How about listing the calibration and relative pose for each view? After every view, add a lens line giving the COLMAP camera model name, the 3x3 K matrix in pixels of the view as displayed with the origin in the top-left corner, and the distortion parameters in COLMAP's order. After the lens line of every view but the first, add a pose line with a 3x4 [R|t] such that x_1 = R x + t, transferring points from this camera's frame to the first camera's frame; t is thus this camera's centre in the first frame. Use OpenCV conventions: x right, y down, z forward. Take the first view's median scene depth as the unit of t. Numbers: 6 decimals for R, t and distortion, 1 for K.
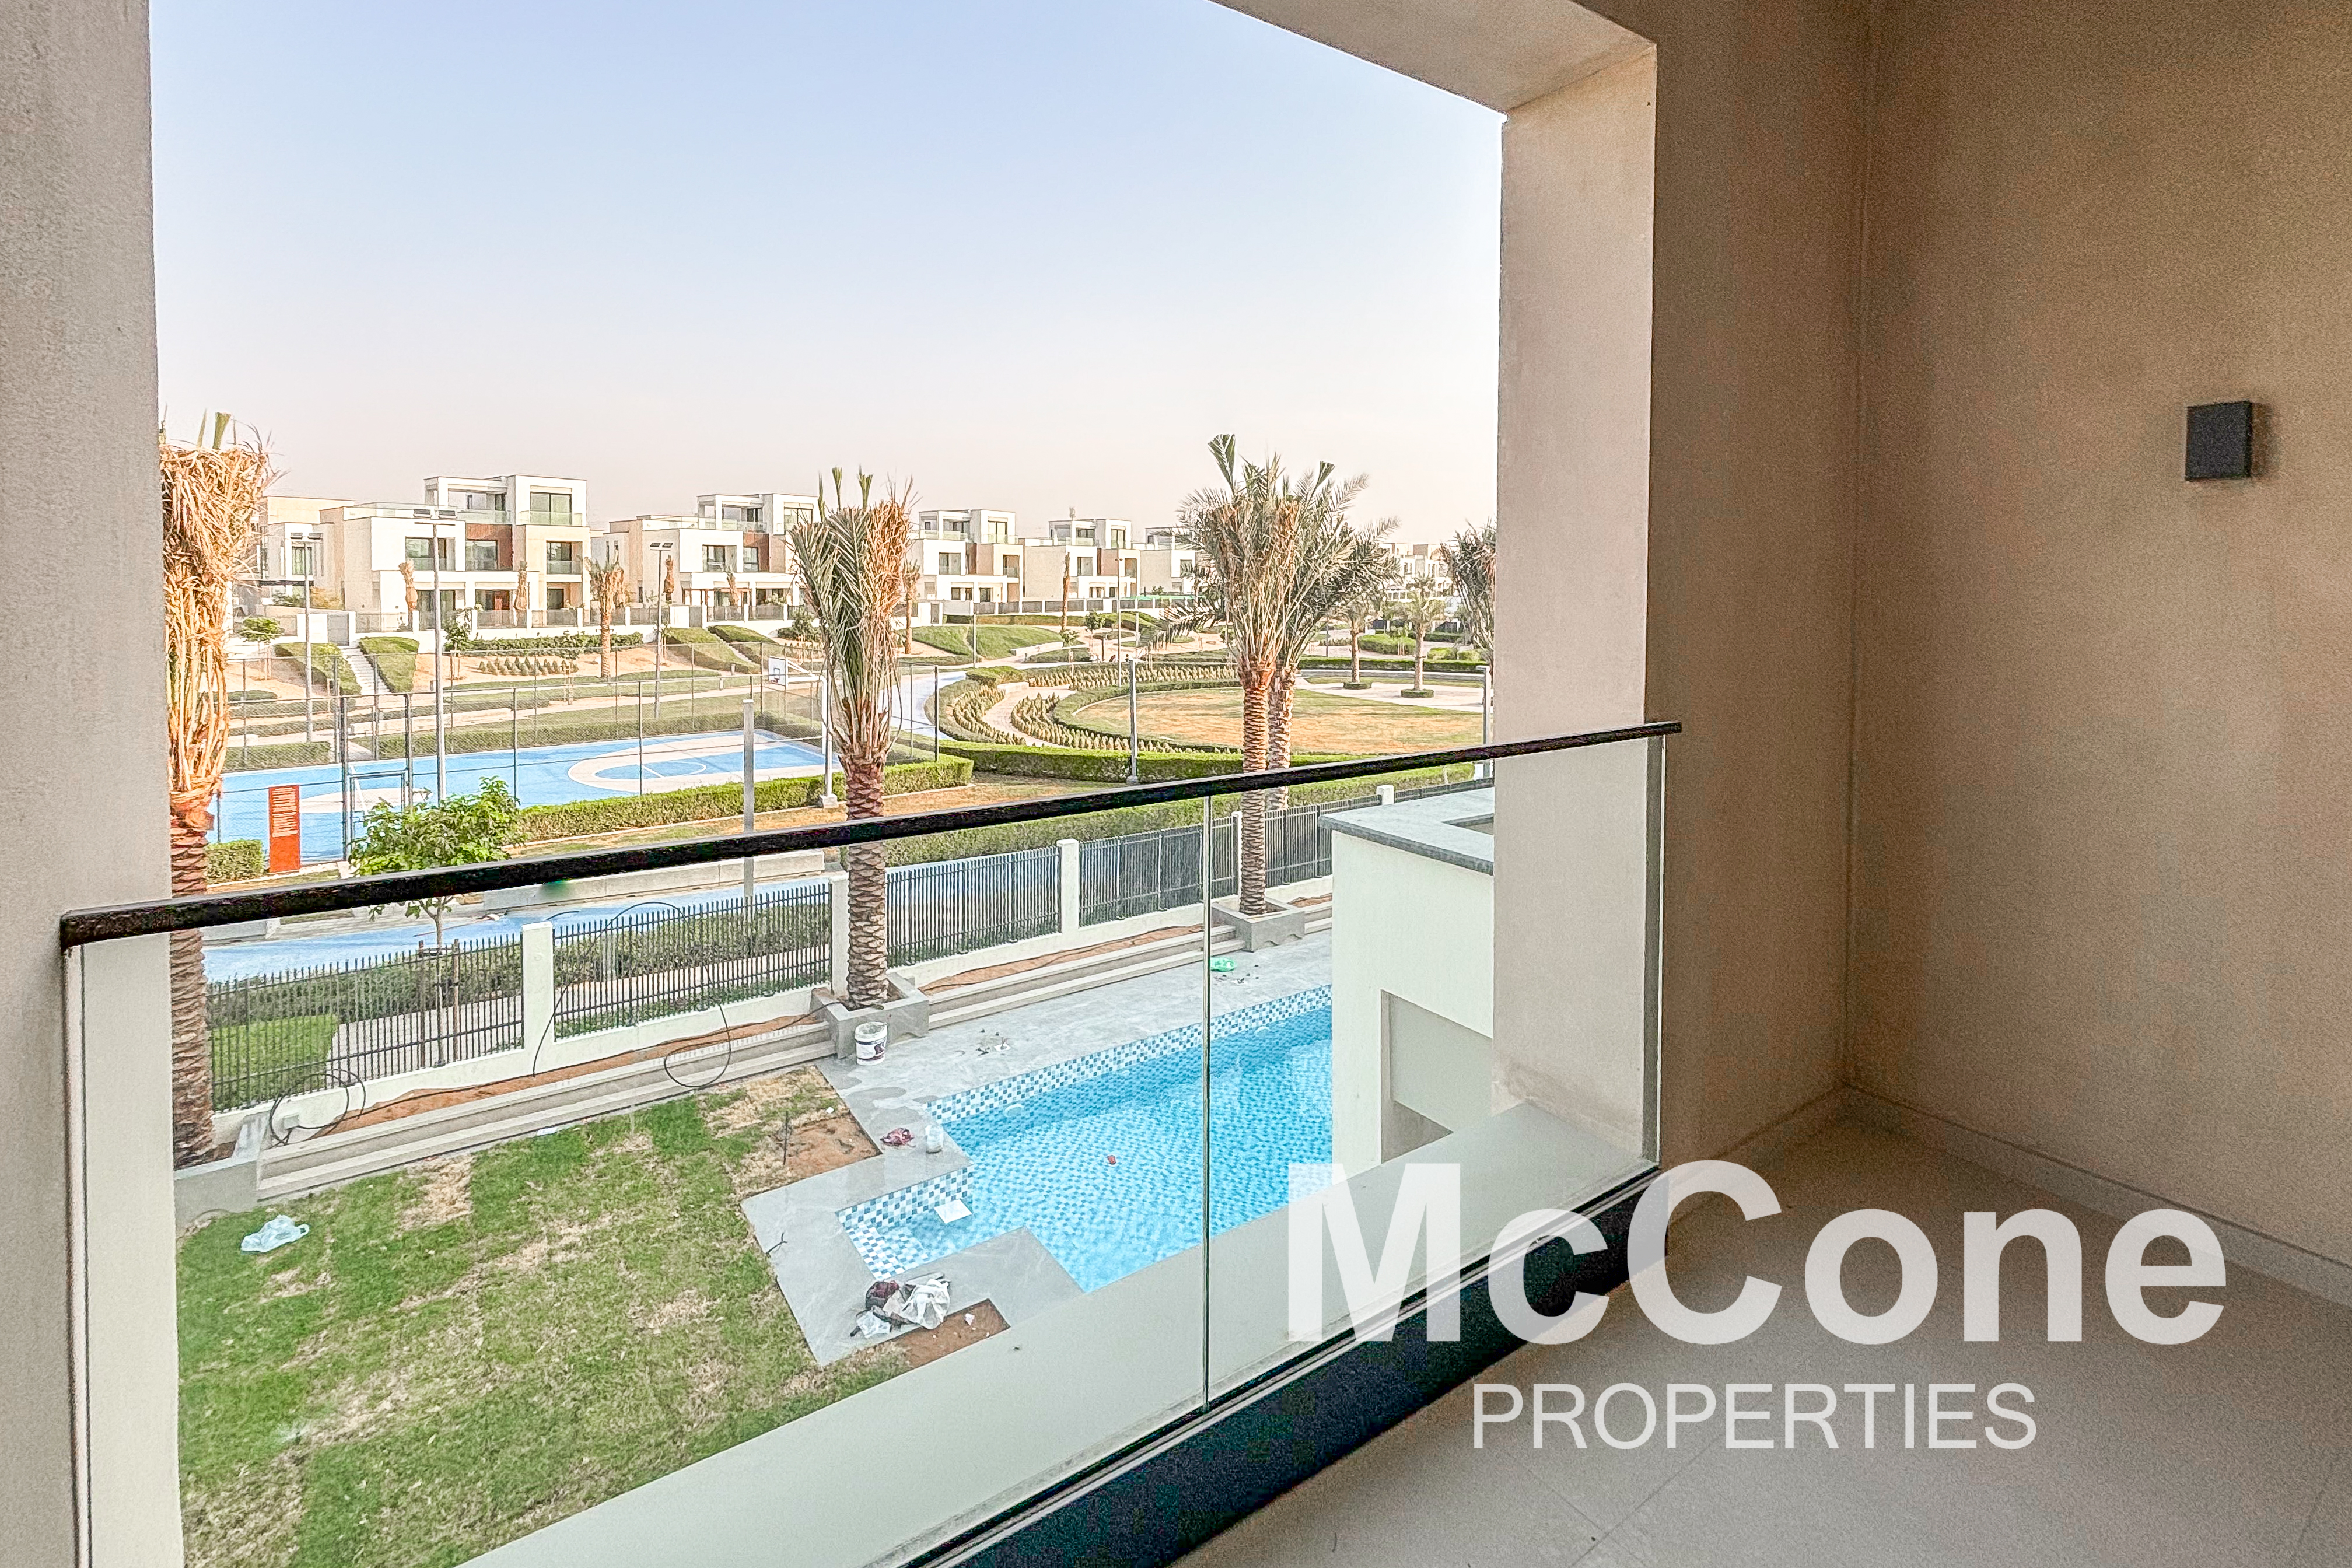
lens RADIAL K [[1043.9, 0, 1213.6], [0, 1043.9, 611.3], [0, 0, 1]] dist [-0.026839, -0.000102]
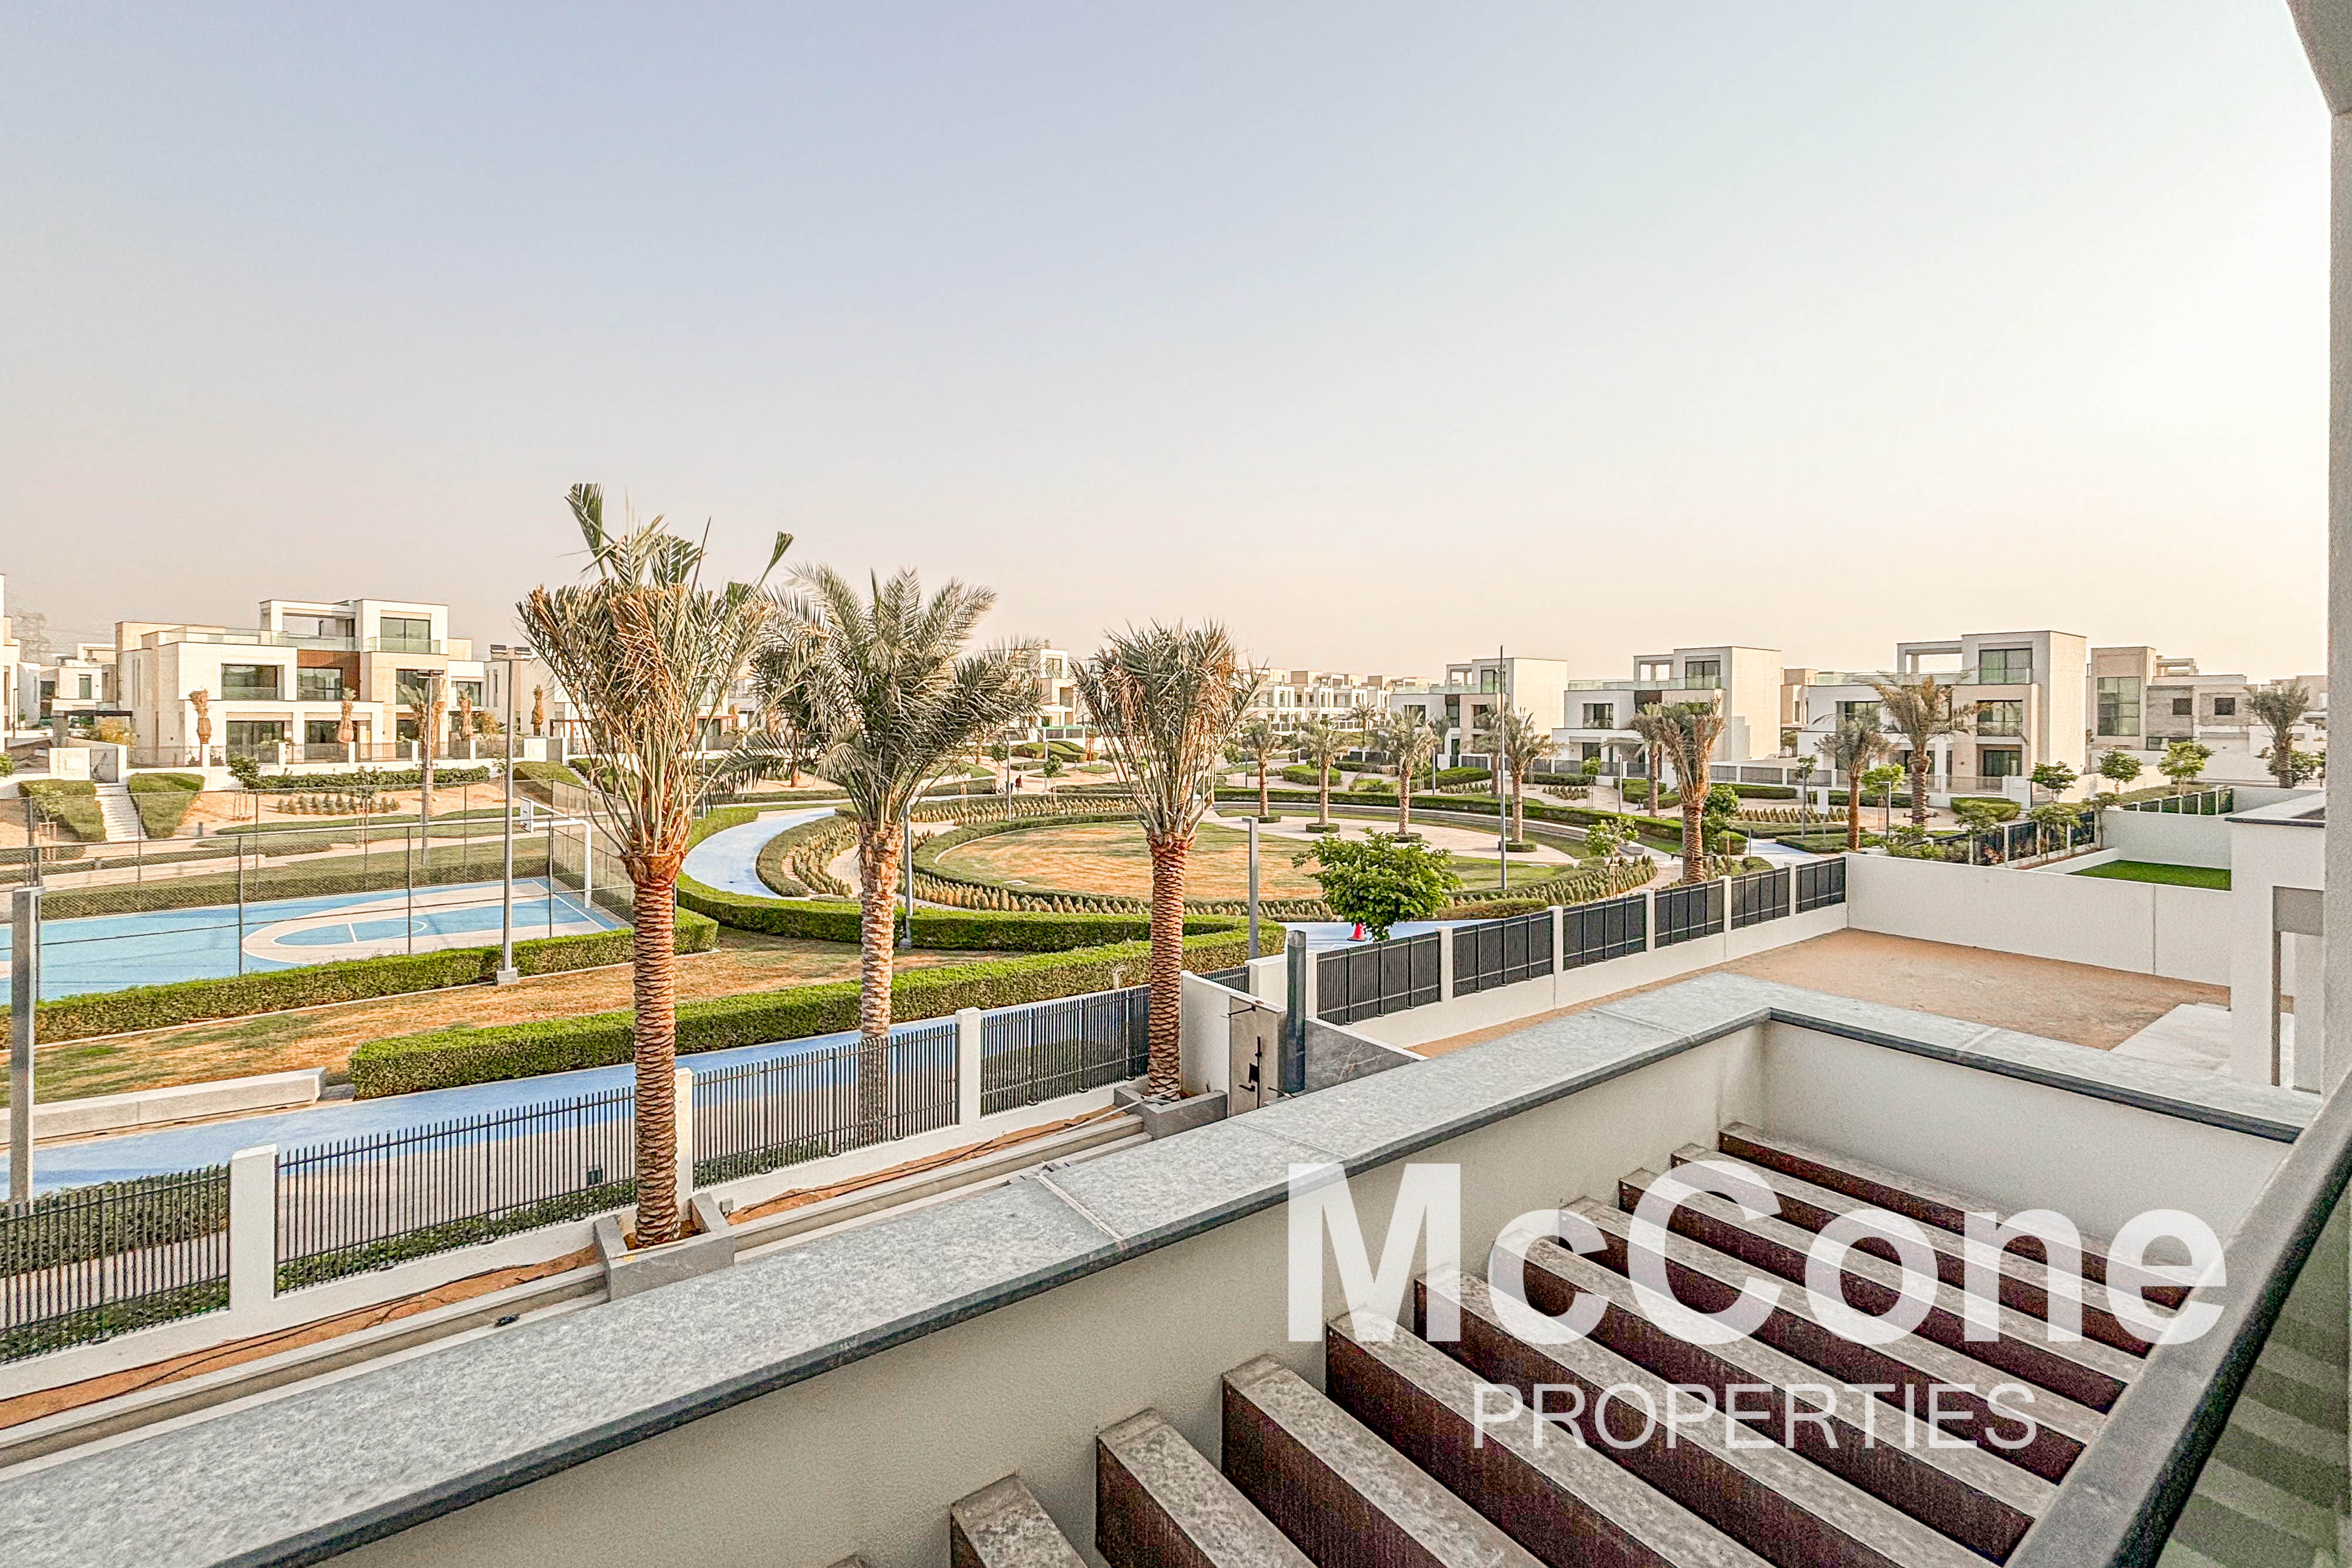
lens RADIAL K [[1014.3, 0, 1179.3], [0, 1014.3, 717.0], [0, 0, 1]] dist [0.006131, -0.000252]
pose [[0.999974, -0.002347, -0.006891, 0.090773], [0.002197, 0.999764, -0.021594, -0.003440], [0.006940, 0.021578, 0.999743, 0.094134]]
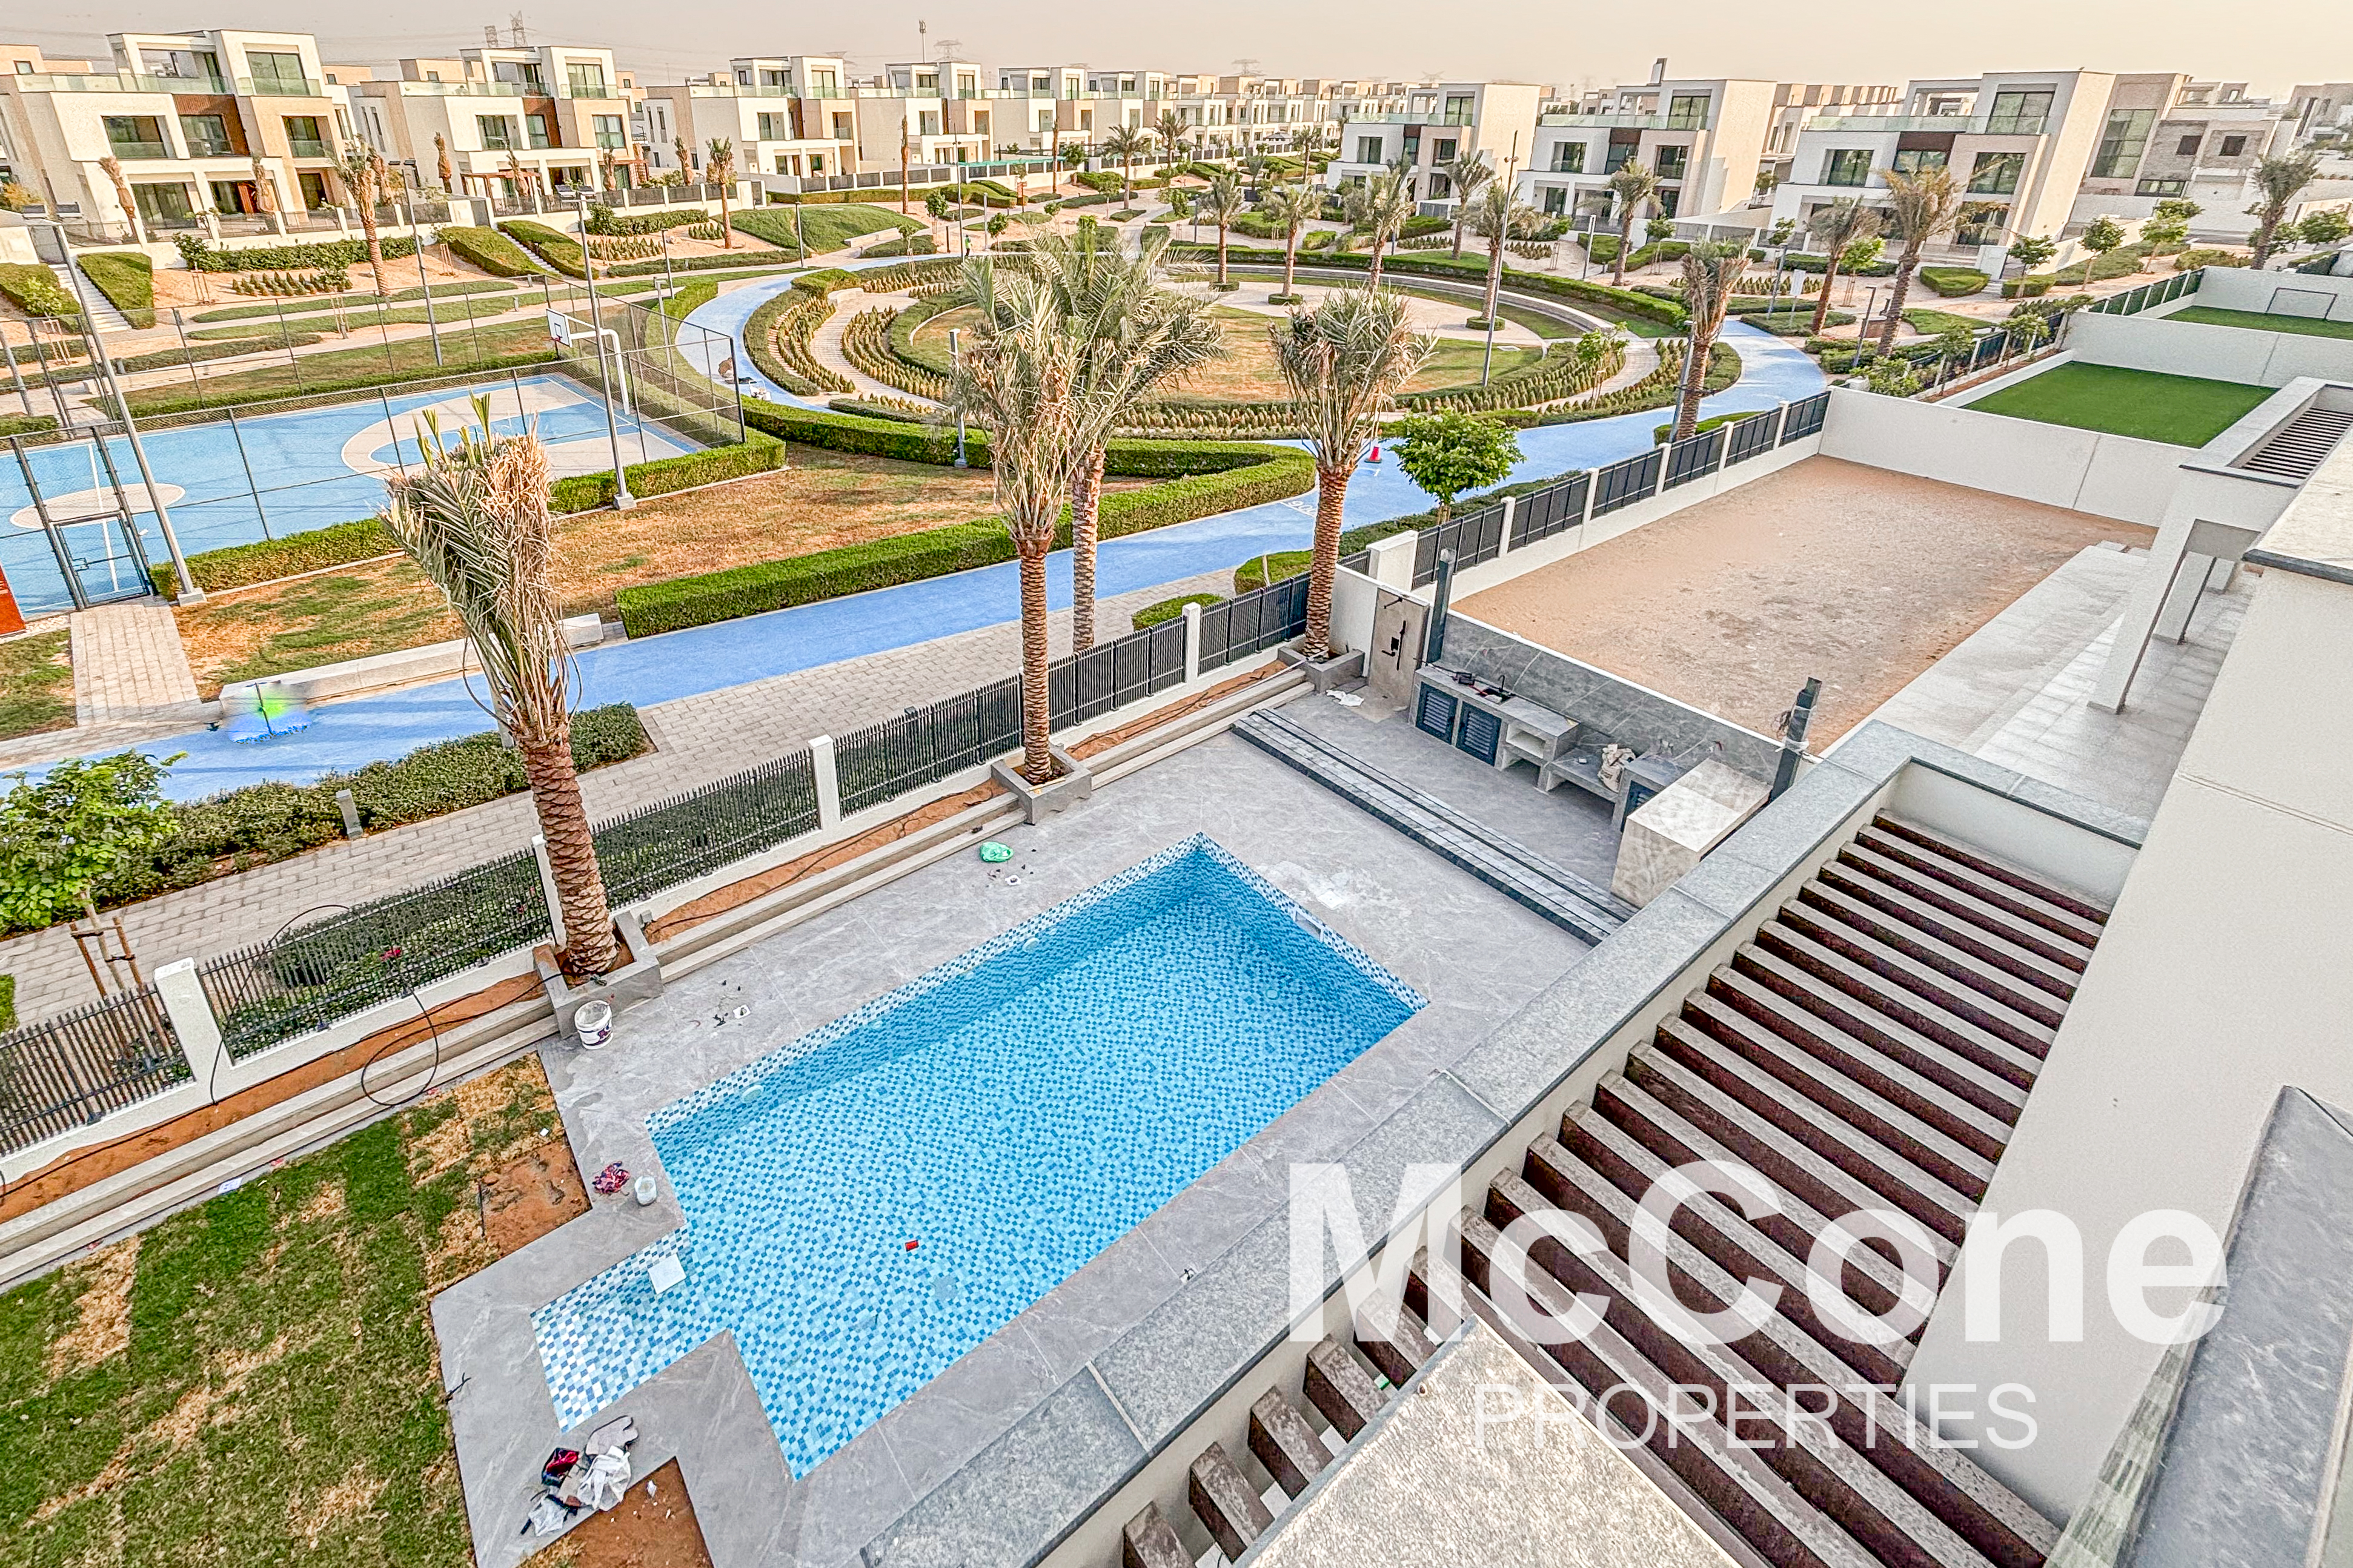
lens RADIAL K [[1065.3, 0, 1102.6], [0, 1065.3, 552.3], [0, 0, 1]] dist [0.002577, 0.000630]
pose [[0.999869, -0.002081, 0.016064, 0.020999], [-0.003789, 0.934162, 0.356829, -0.060622], [-0.015749, -0.356843, 0.934032, 0.043739]]
